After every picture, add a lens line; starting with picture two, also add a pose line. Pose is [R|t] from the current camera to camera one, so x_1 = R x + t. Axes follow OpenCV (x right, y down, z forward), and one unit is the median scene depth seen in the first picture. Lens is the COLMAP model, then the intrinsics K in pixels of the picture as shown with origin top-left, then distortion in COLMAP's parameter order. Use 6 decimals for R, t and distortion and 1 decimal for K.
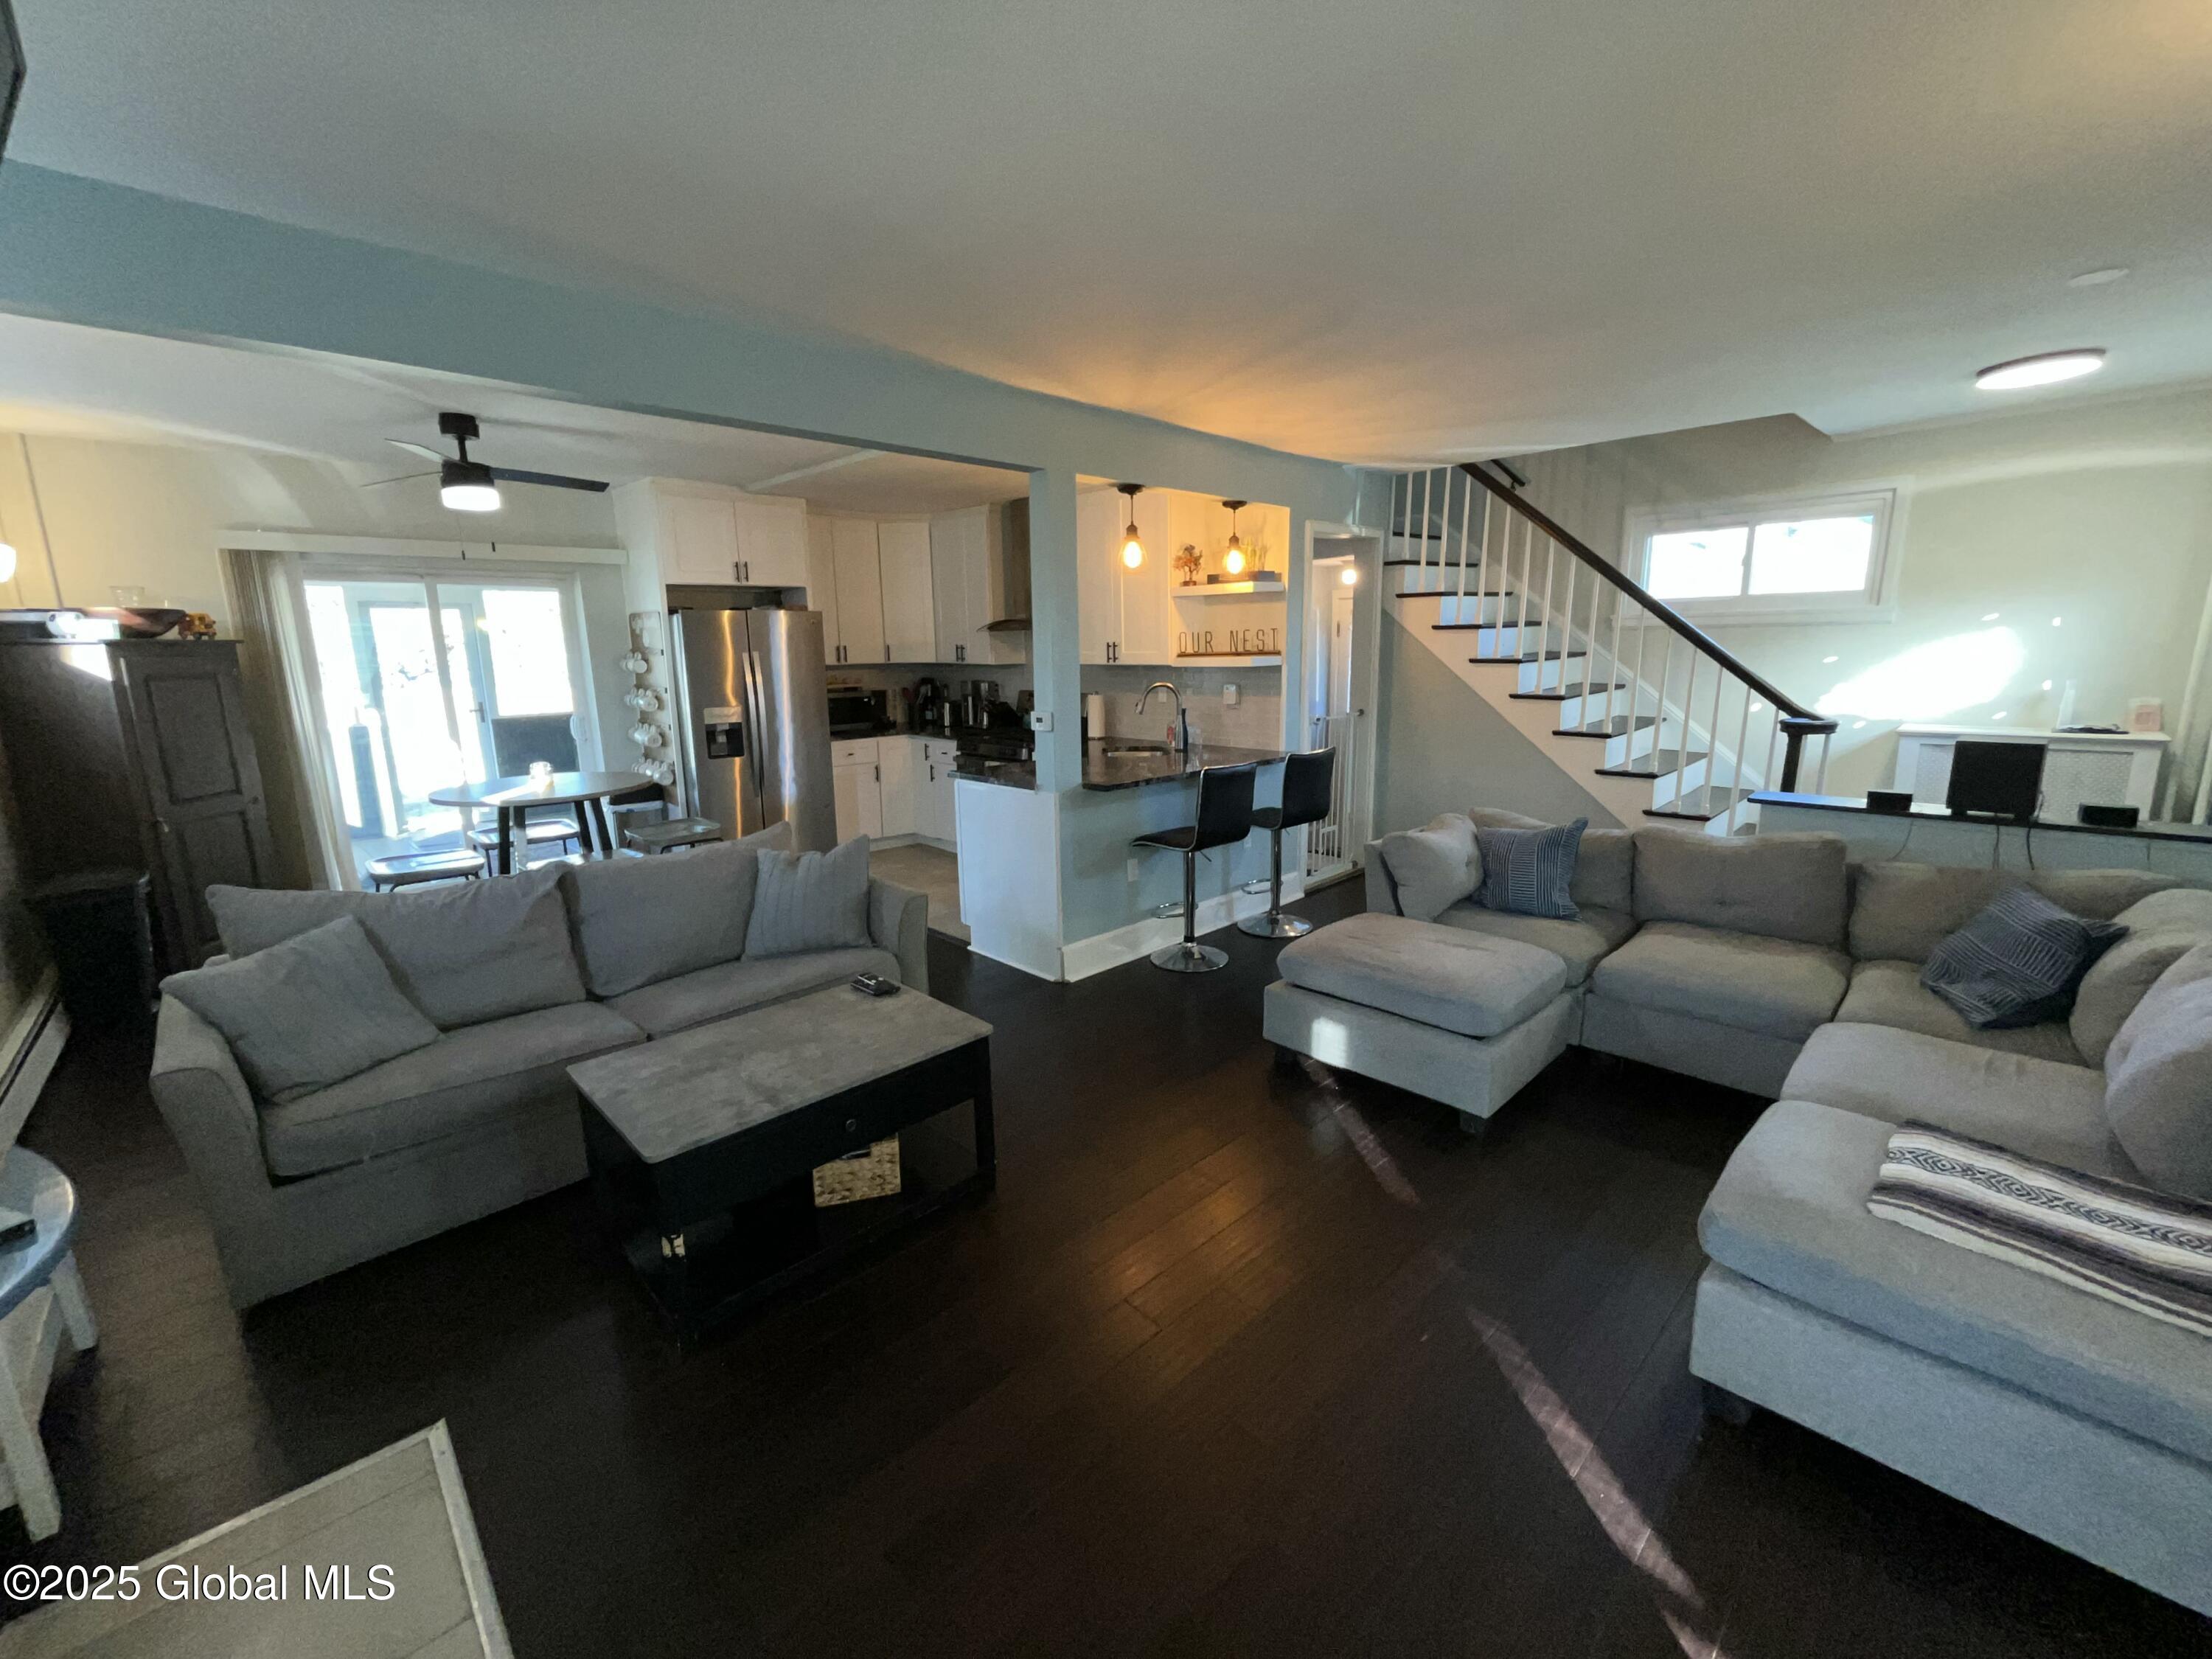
lens RADIAL K [[895.6, 0, 1107.0], [0, 895.6, 818.4], [0, 0, 1]] dist [-0.000536, 0.000017]
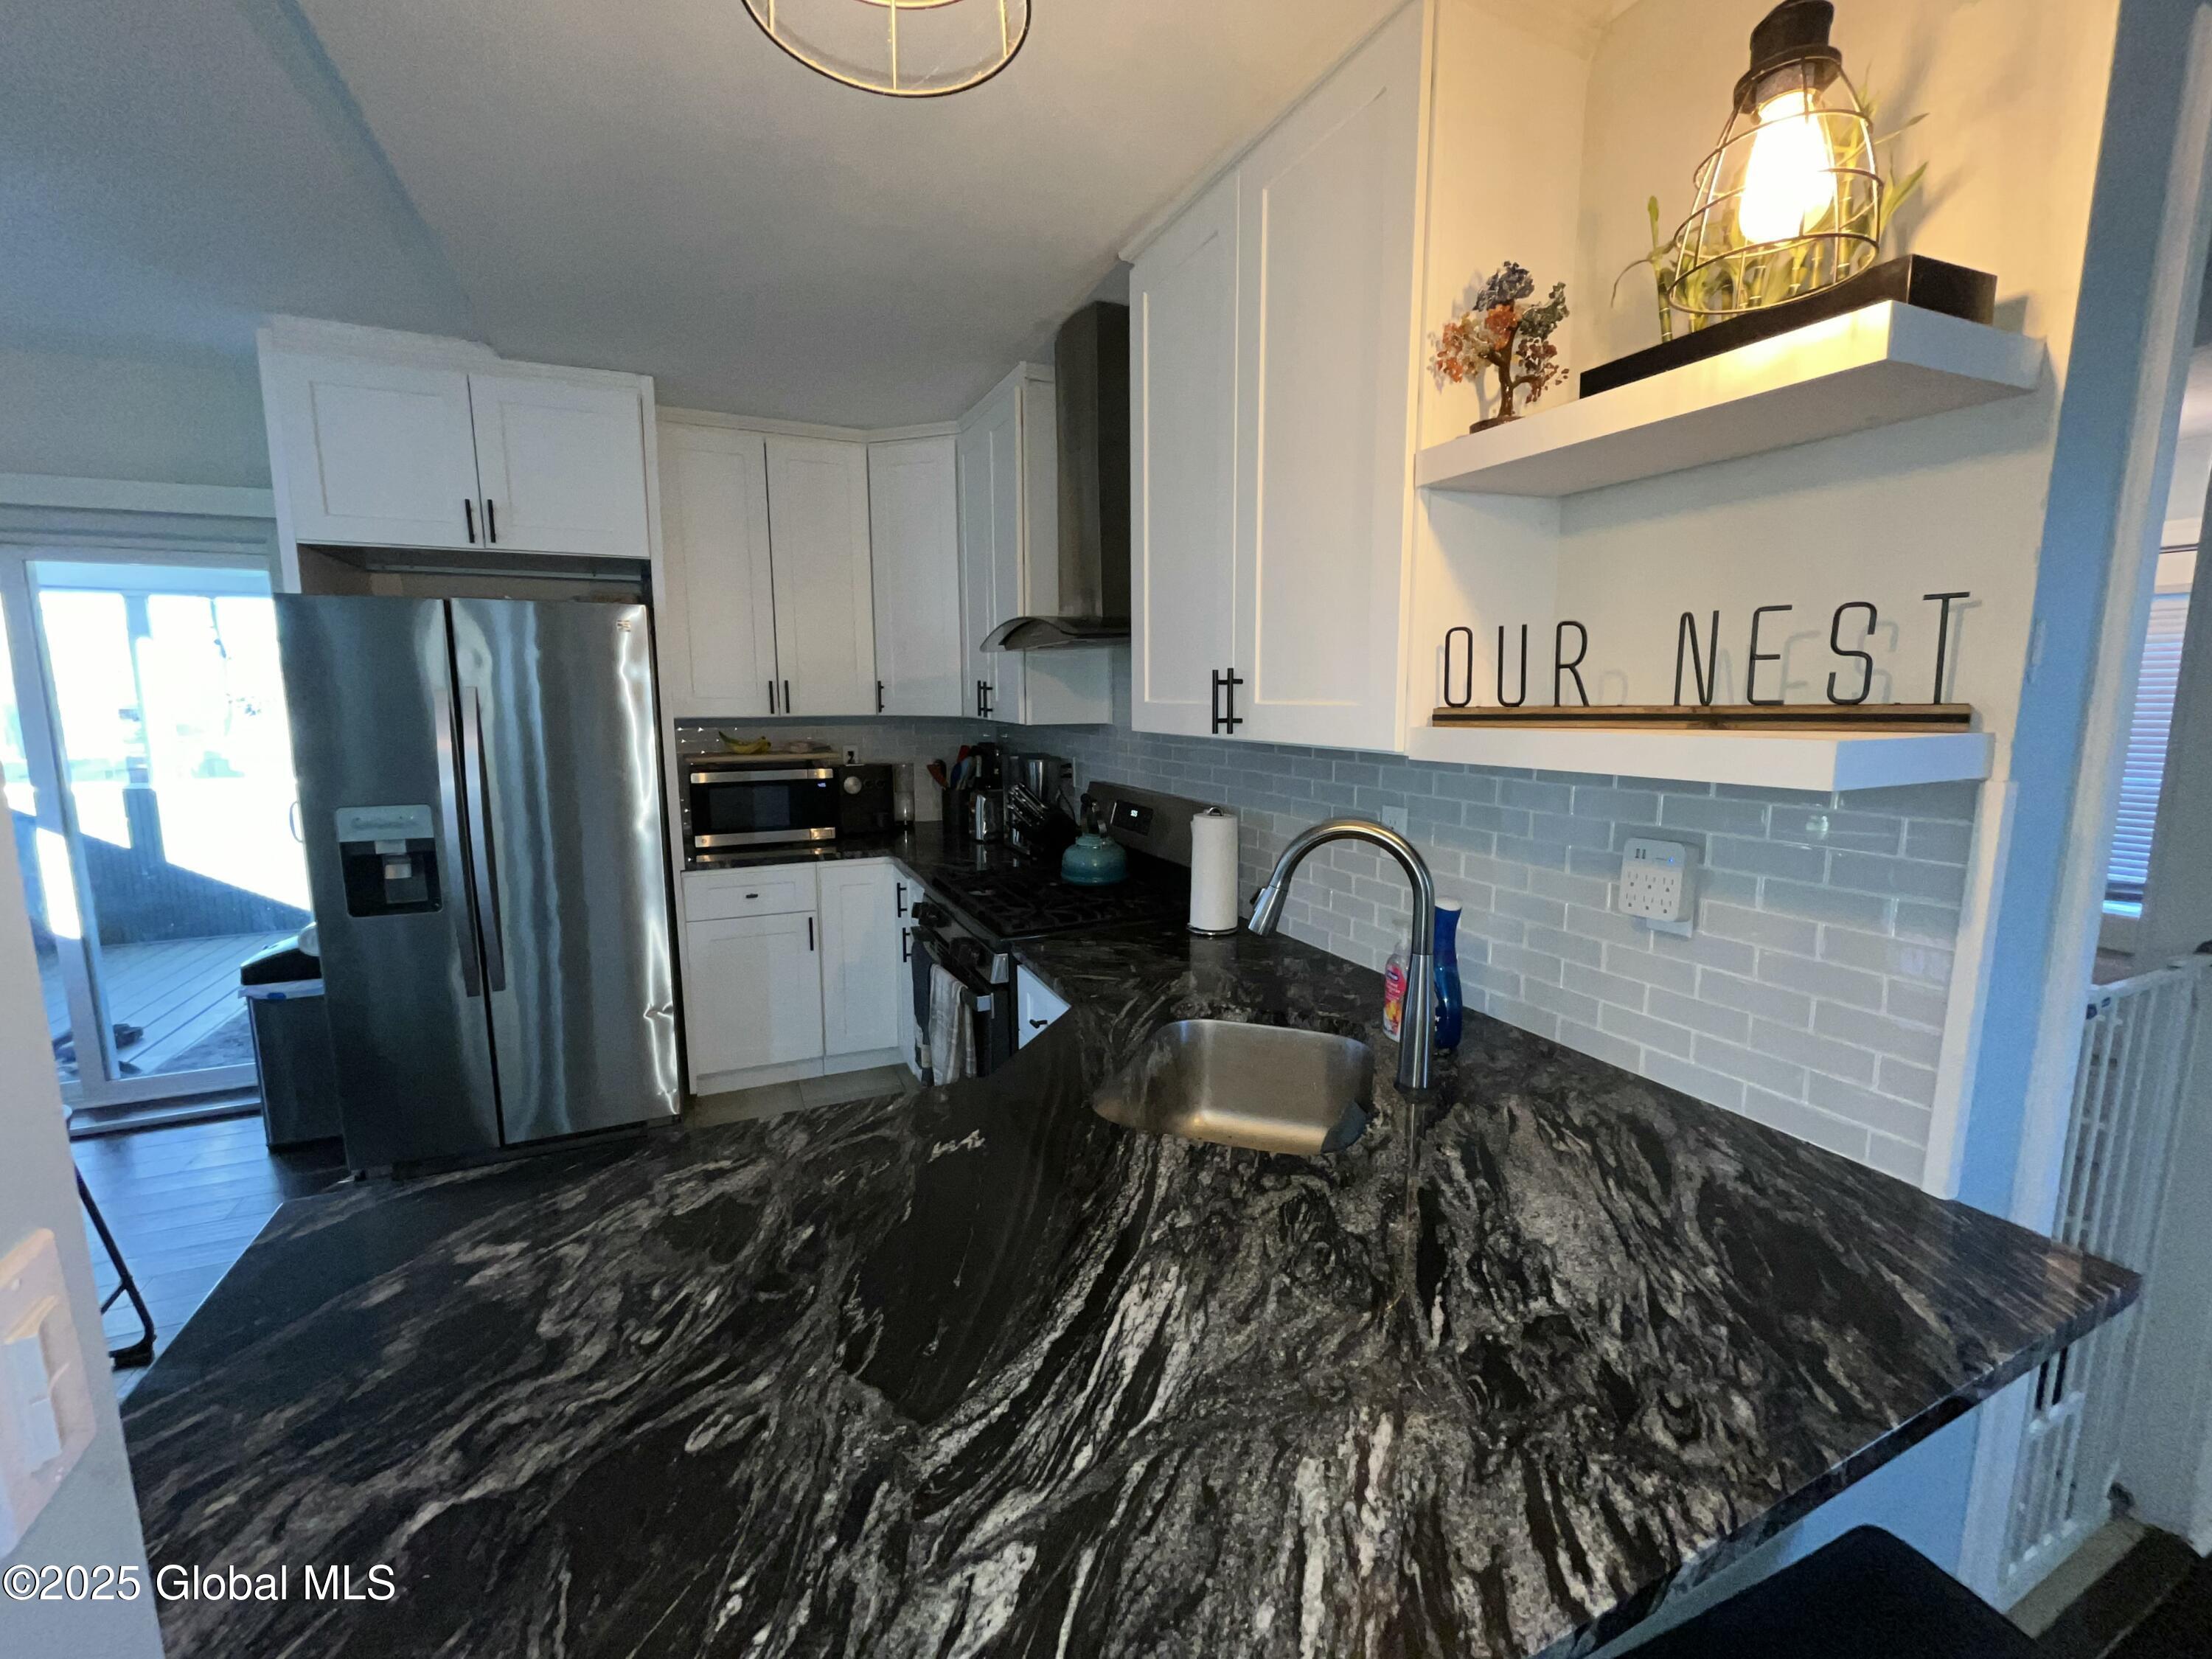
lens RADIAL K [[900.5, 0, 1104.2], [0, 900.5, 825.4], [0, 0, 1]] dist [-0.002641, 0.000120]
pose [[0.939369, 0.062815, -0.337104, 0.077772], [-0.077992, 0.996451, -0.031655, -0.132624], [0.333920, 0.056027, 0.940935, 0.711886]]
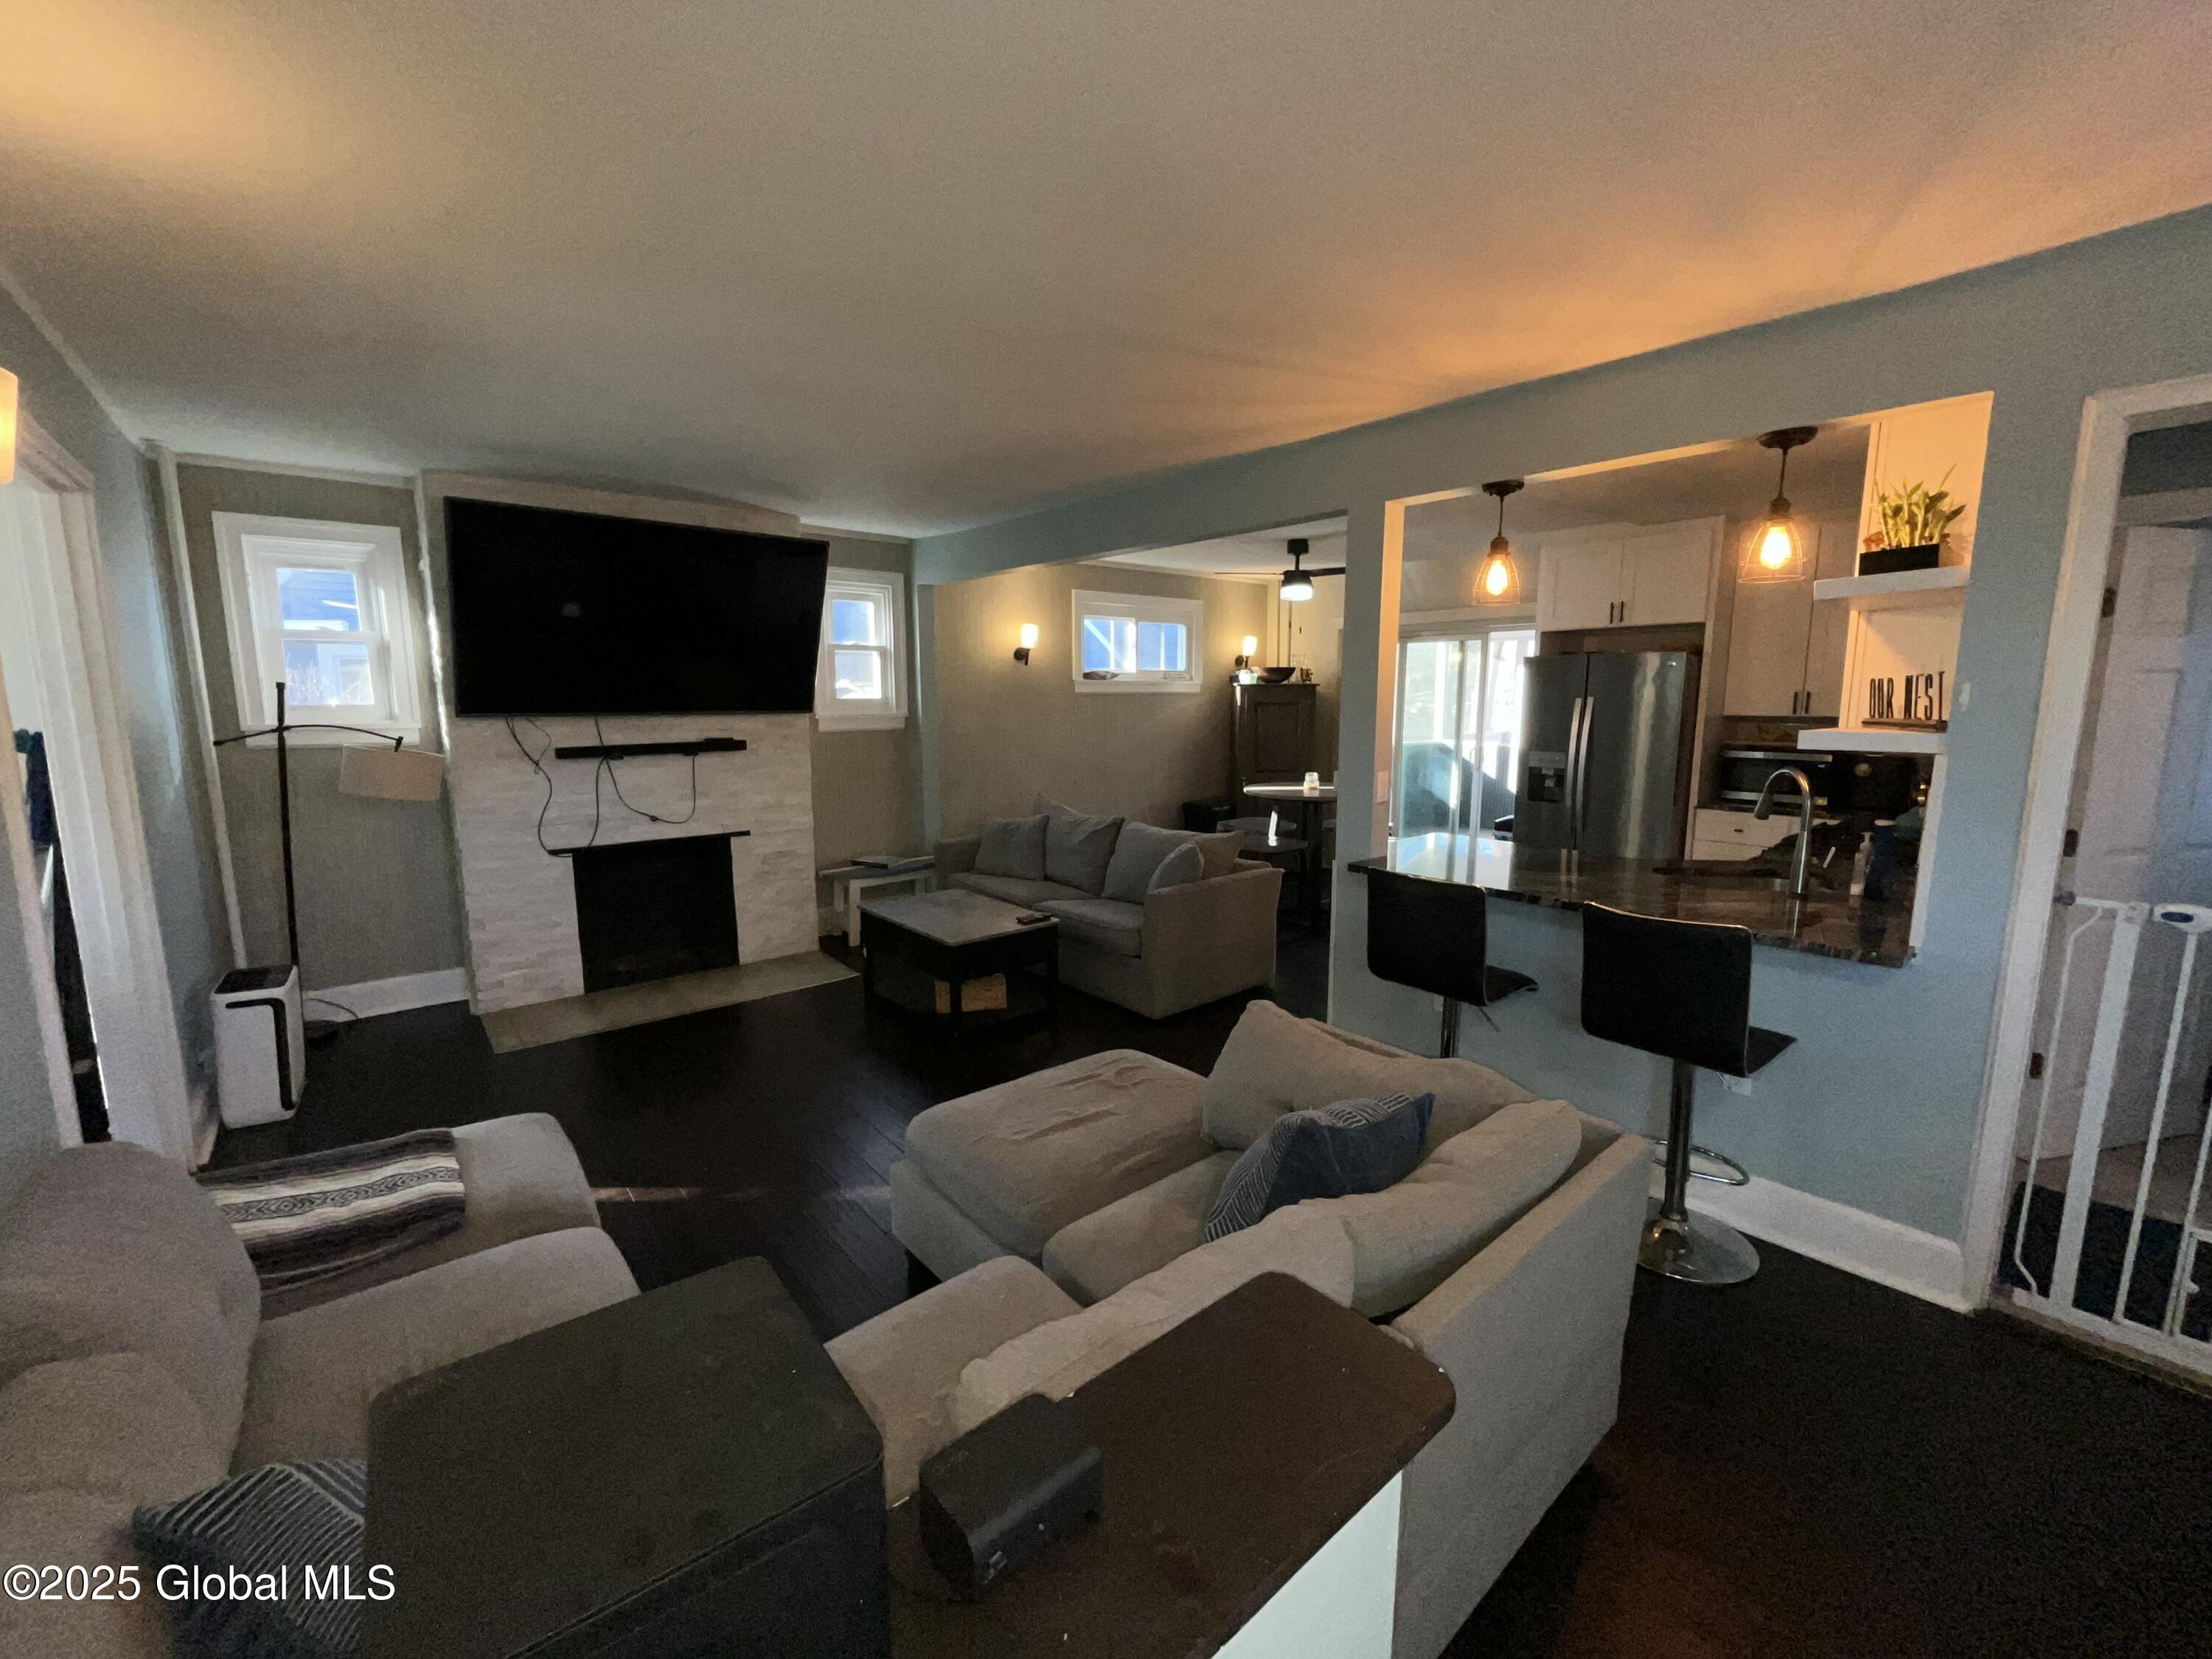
lens RADIAL K [[892.0, 0, 1108.9], [0, 892.0, 825.0], [0, 0, 1]] dist [-0.001543, -0.000304]
pose [[-0.070740, 0.163322, -0.984033, 0.619637], [-0.187389, 0.966765, 0.173927, -0.130301], [0.979735, 0.196701, -0.037784, 0.591973]]
